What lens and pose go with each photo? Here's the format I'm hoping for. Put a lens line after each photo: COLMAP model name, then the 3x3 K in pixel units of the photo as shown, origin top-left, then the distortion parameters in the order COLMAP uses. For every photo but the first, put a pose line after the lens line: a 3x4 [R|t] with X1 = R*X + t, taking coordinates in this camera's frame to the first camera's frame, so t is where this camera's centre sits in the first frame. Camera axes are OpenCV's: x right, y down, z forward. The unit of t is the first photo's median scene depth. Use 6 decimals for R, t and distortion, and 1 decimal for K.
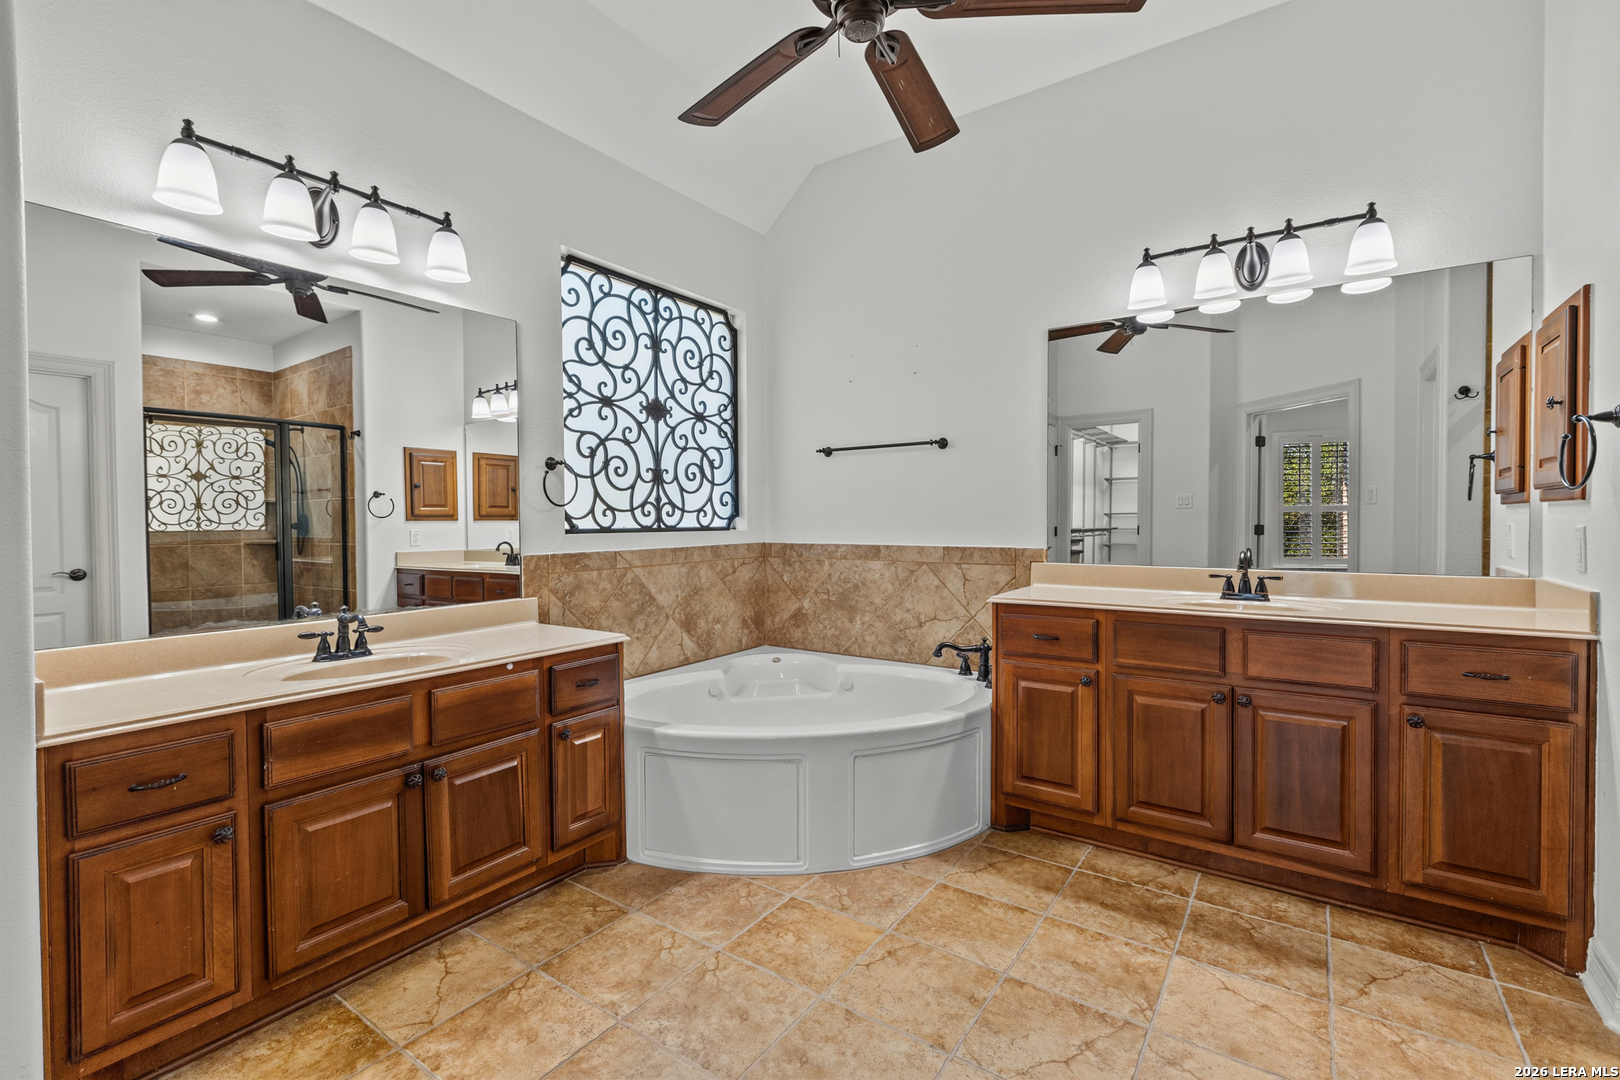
lens RADIAL K [[718.5, 0, 807.3], [0, 718.5, 533.2], [0, 0, 1]] dist [-0.008126, 0.000140]
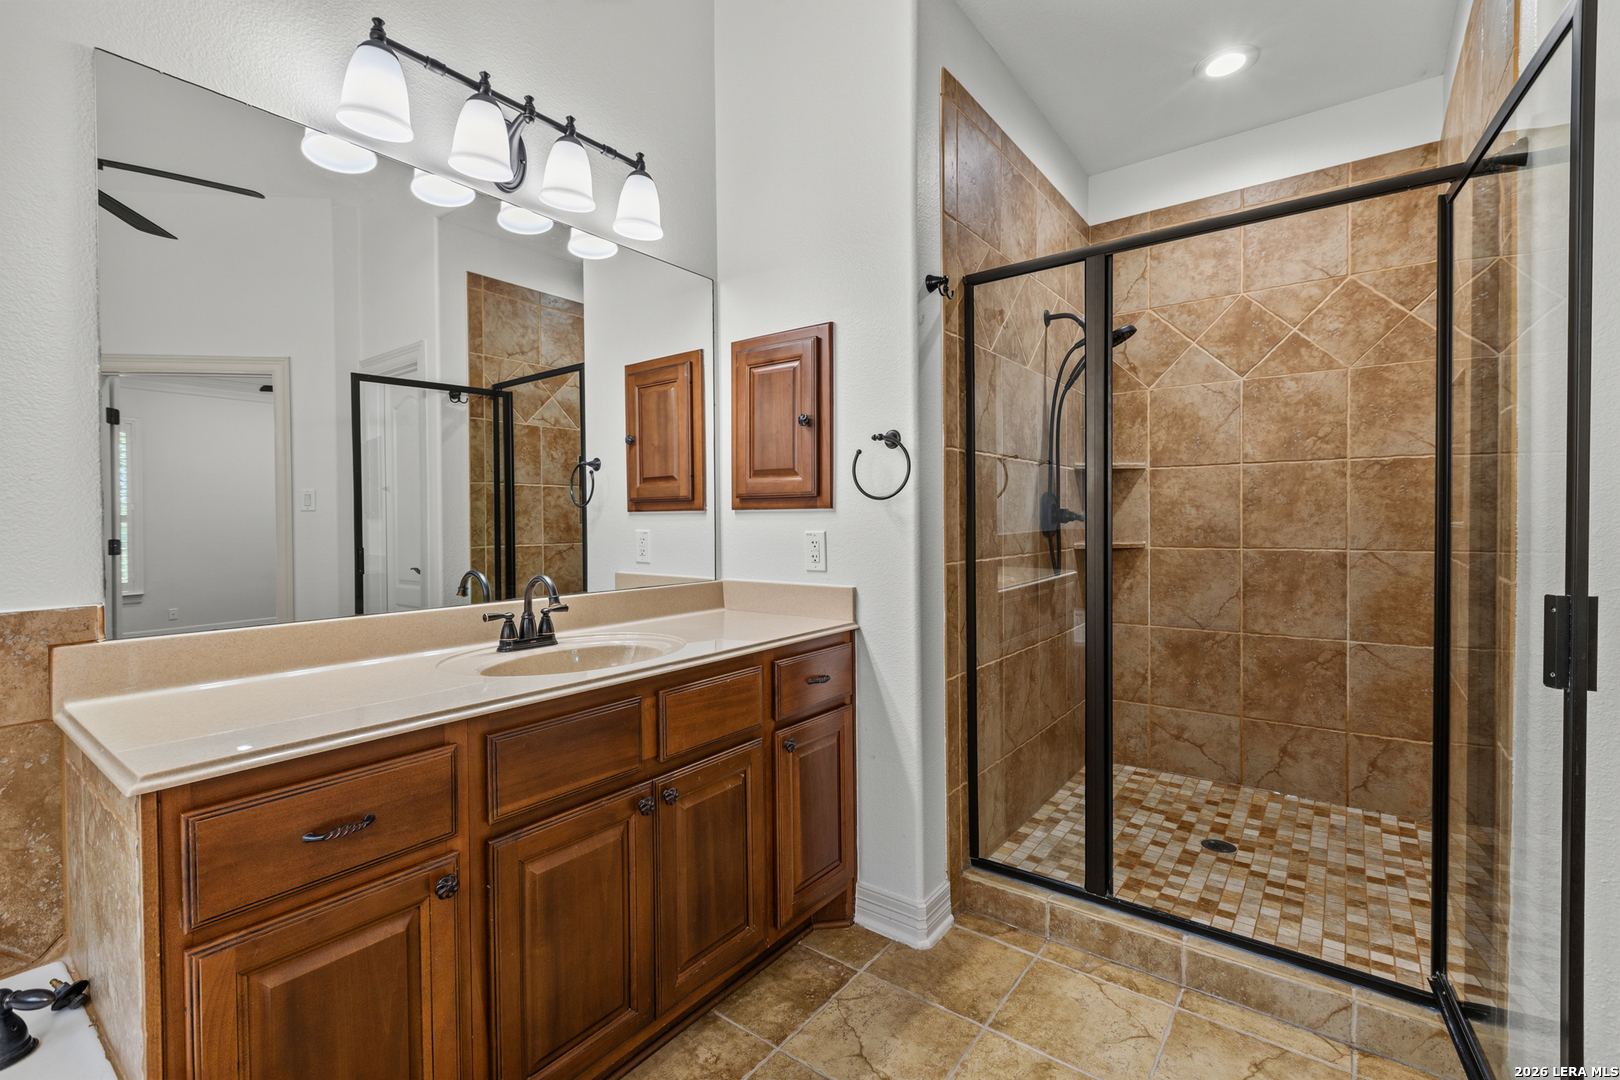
lens RADIAL K [[718.5, 0, 808.5], [0, 718.5, 528.1], [0, 0, 1]] dist [-0.008126, 0.000140]
pose [[0.036718, -0.008024, 0.999293, -0.055246], [0.023882, 0.999689, 0.007150, -0.018616], [-0.999040, 0.023603, 0.036898, 0.780129]]
